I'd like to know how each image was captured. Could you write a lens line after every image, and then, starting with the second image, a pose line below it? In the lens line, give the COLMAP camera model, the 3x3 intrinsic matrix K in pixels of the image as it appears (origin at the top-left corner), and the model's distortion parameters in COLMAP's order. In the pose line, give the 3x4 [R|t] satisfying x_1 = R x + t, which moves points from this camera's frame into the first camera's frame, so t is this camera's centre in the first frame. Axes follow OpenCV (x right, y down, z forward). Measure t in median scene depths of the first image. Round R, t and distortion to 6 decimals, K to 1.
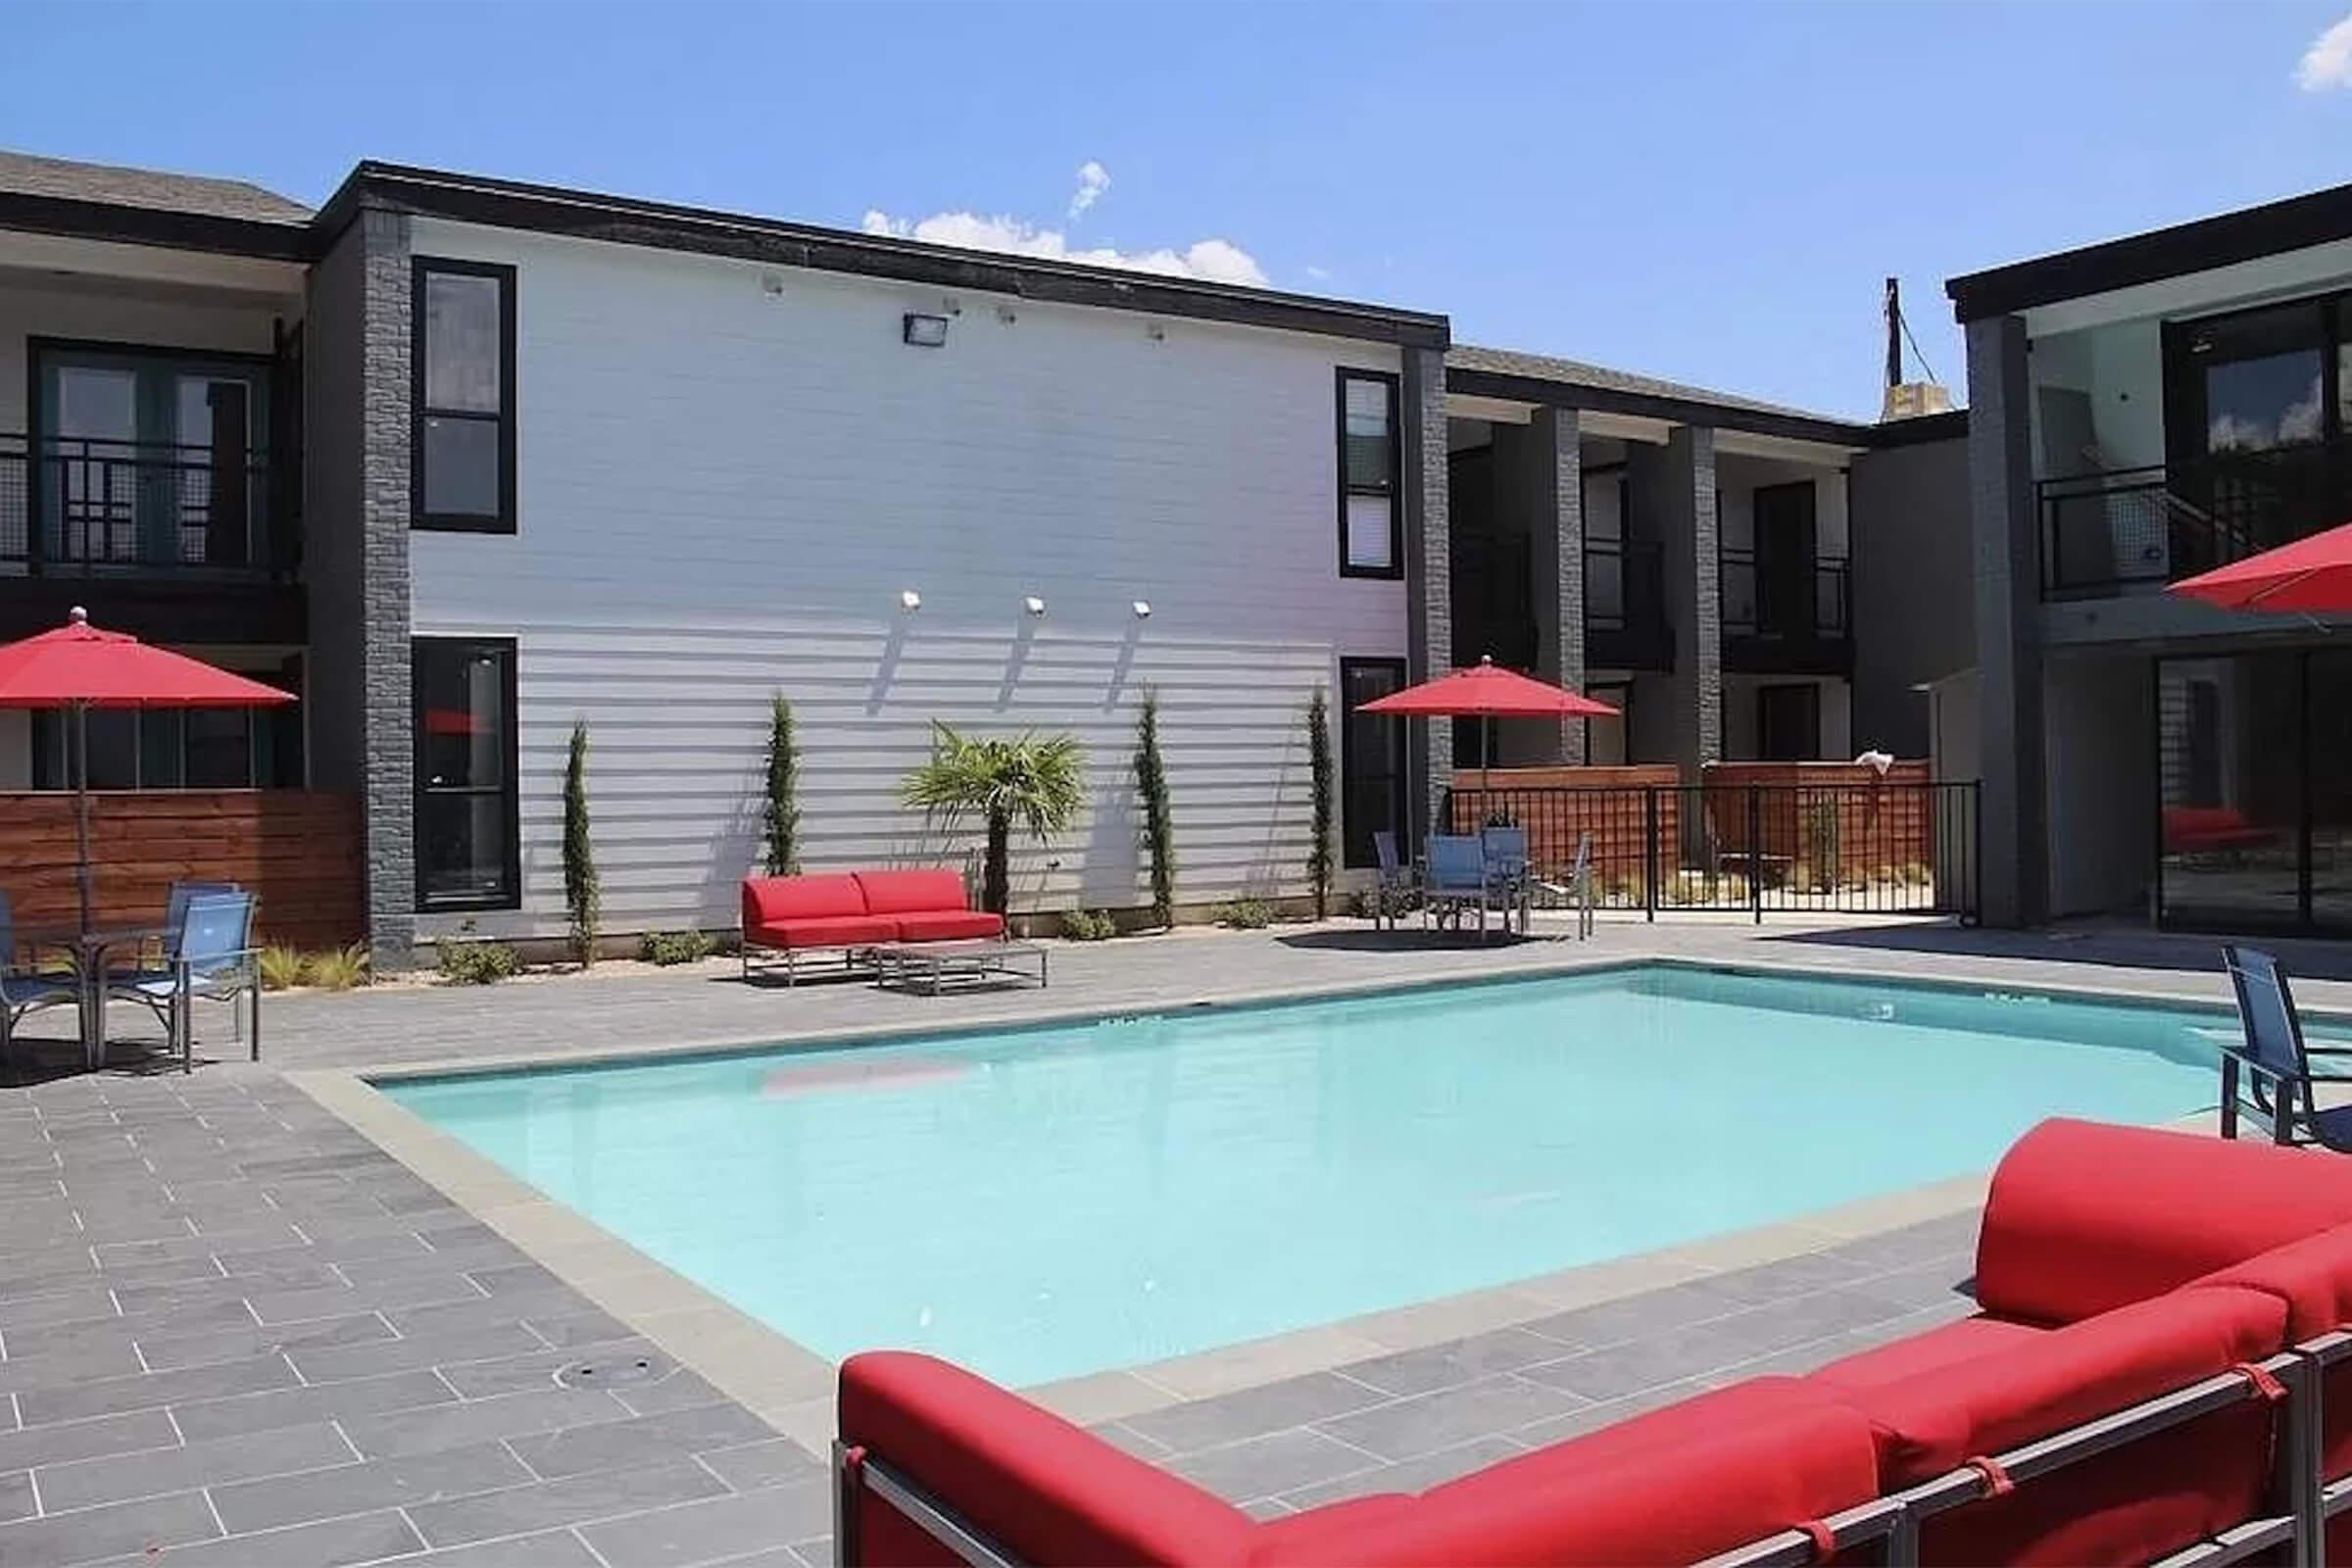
lens RADIAL K [[2003.1, 0, 1176.0], [0, 2003.1, 784.0], [0, 0, 1]] dist [-0.081510, -0.000411]
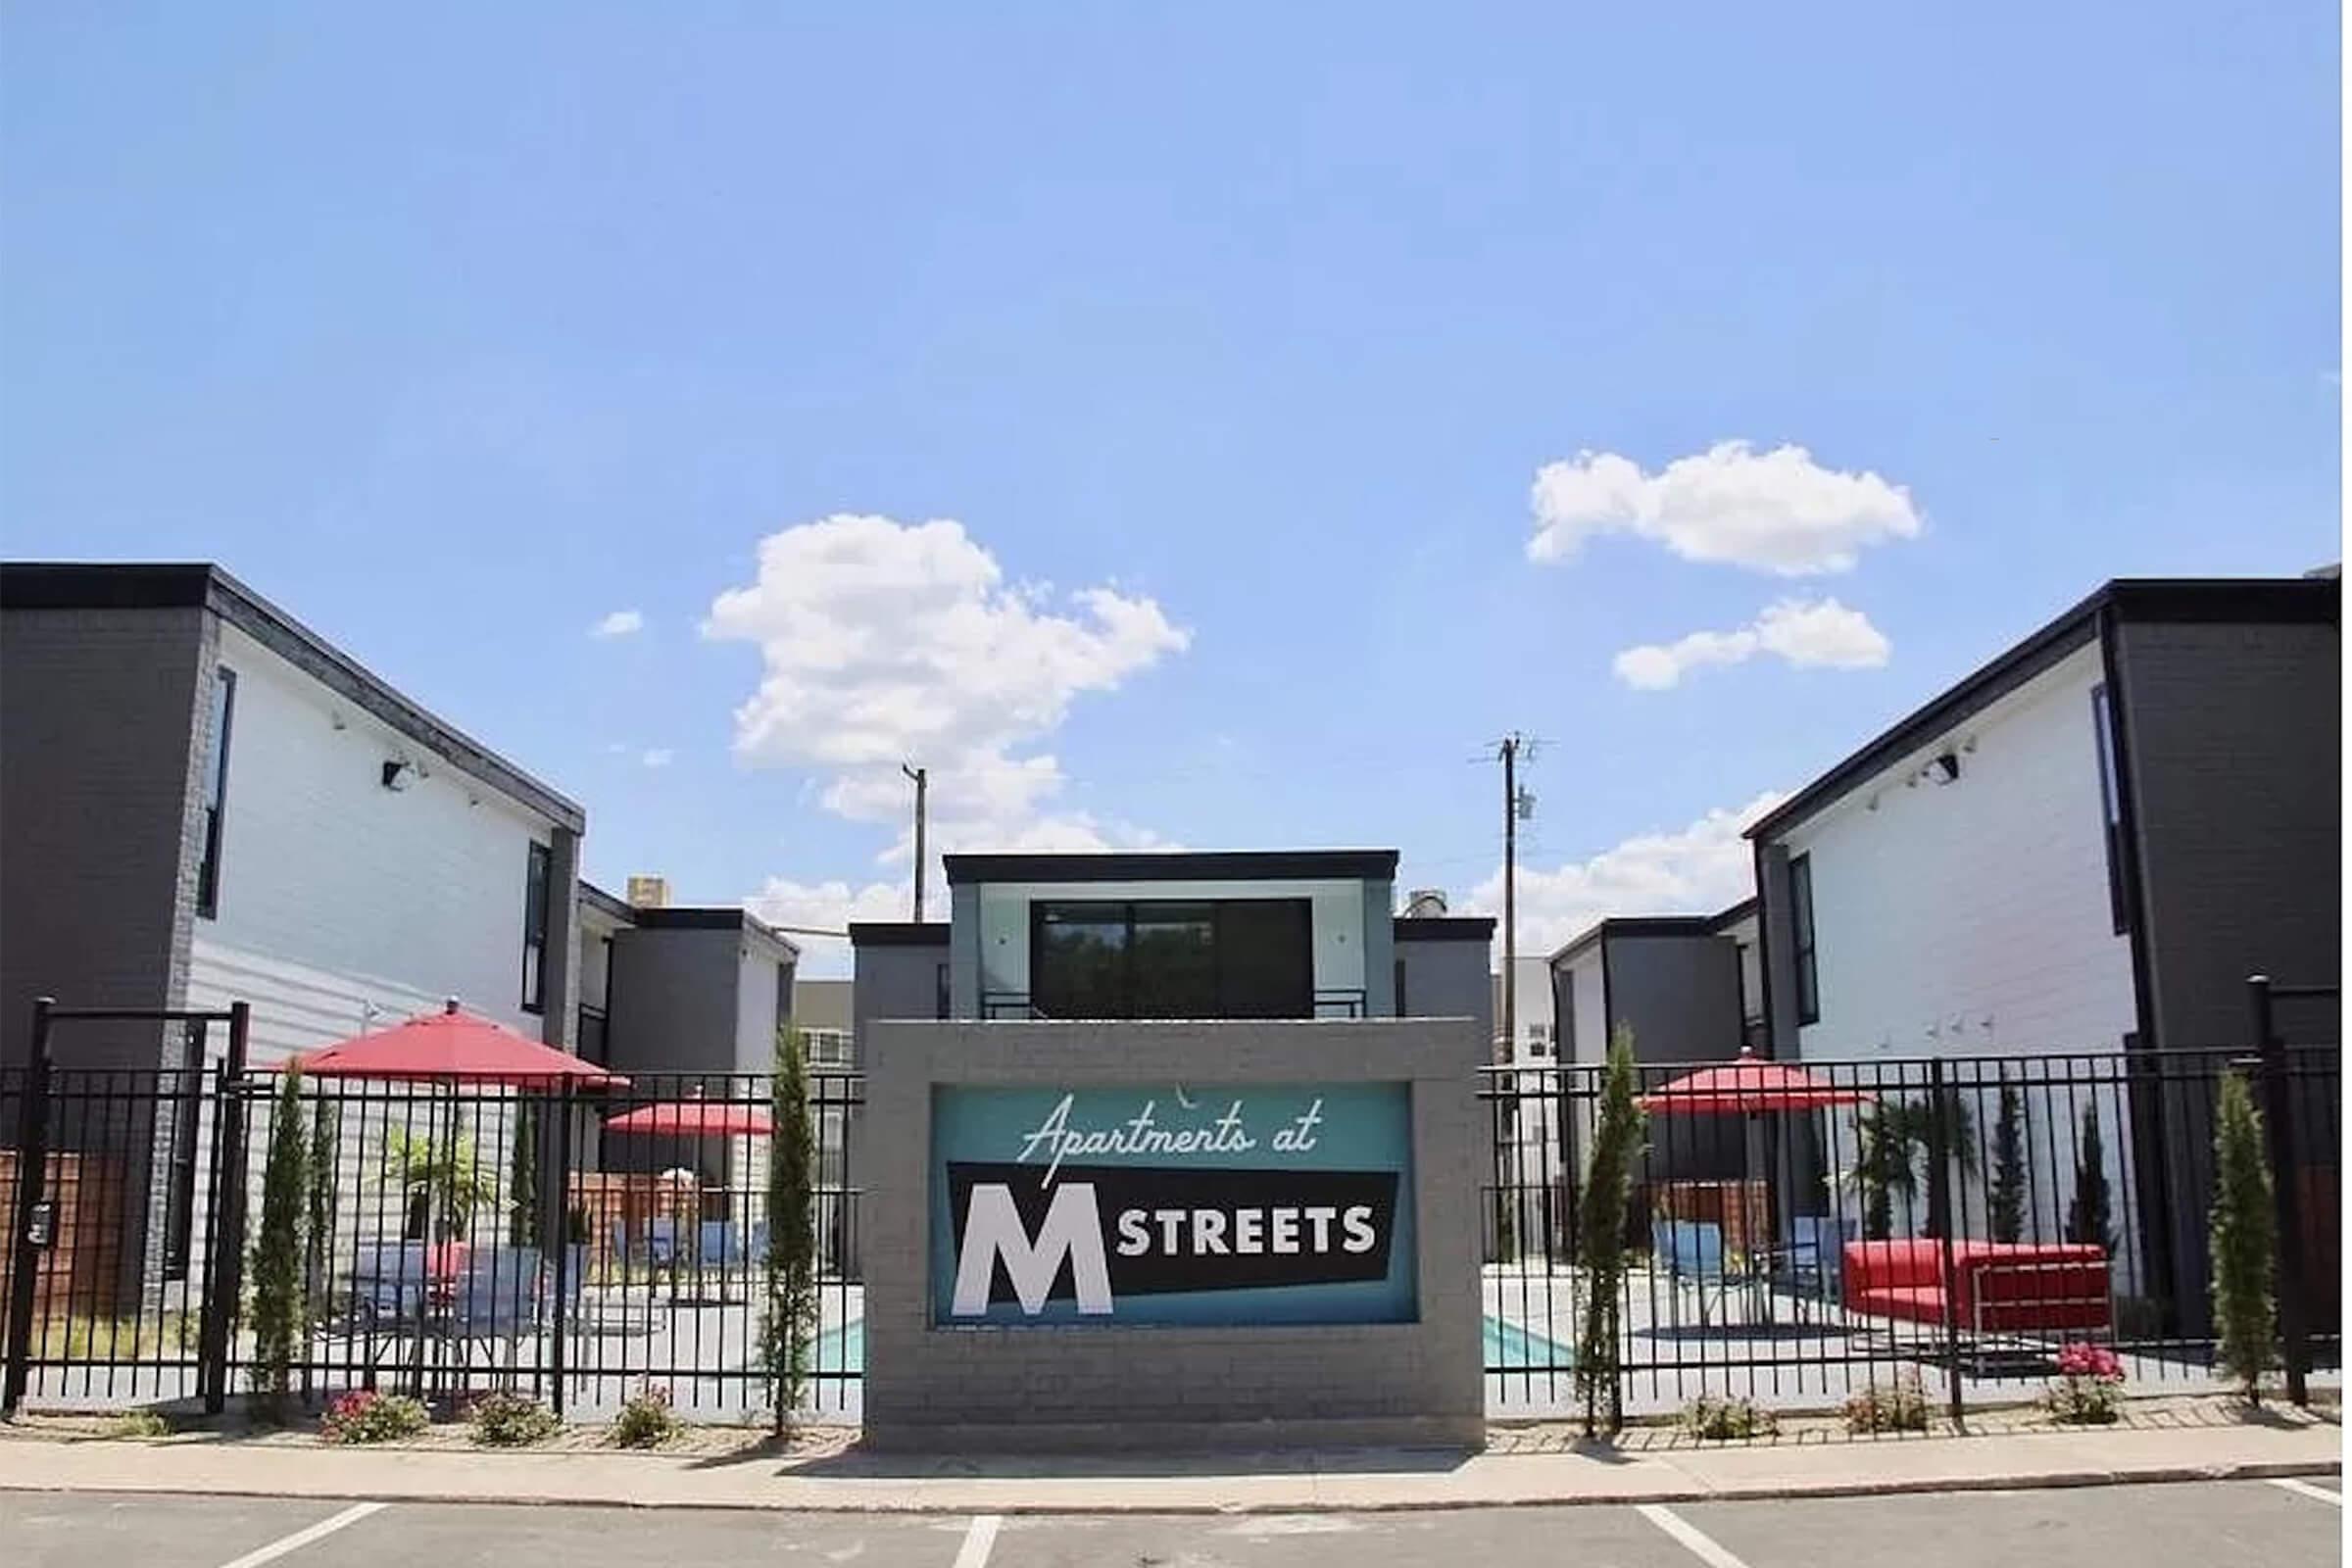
lens RADIAL K [[2003.1, 0, 1176.0], [0, 2003.1, 784.0], [0, 0, 1]] dist [-0.081510, -0.000411]
pose [[0.558420, 0.175464, 0.810789, -0.776562], [-0.000425, 0.977435, -0.211235, 0.018104], [-0.829558, 0.117613, 0.545894, -0.003773]]
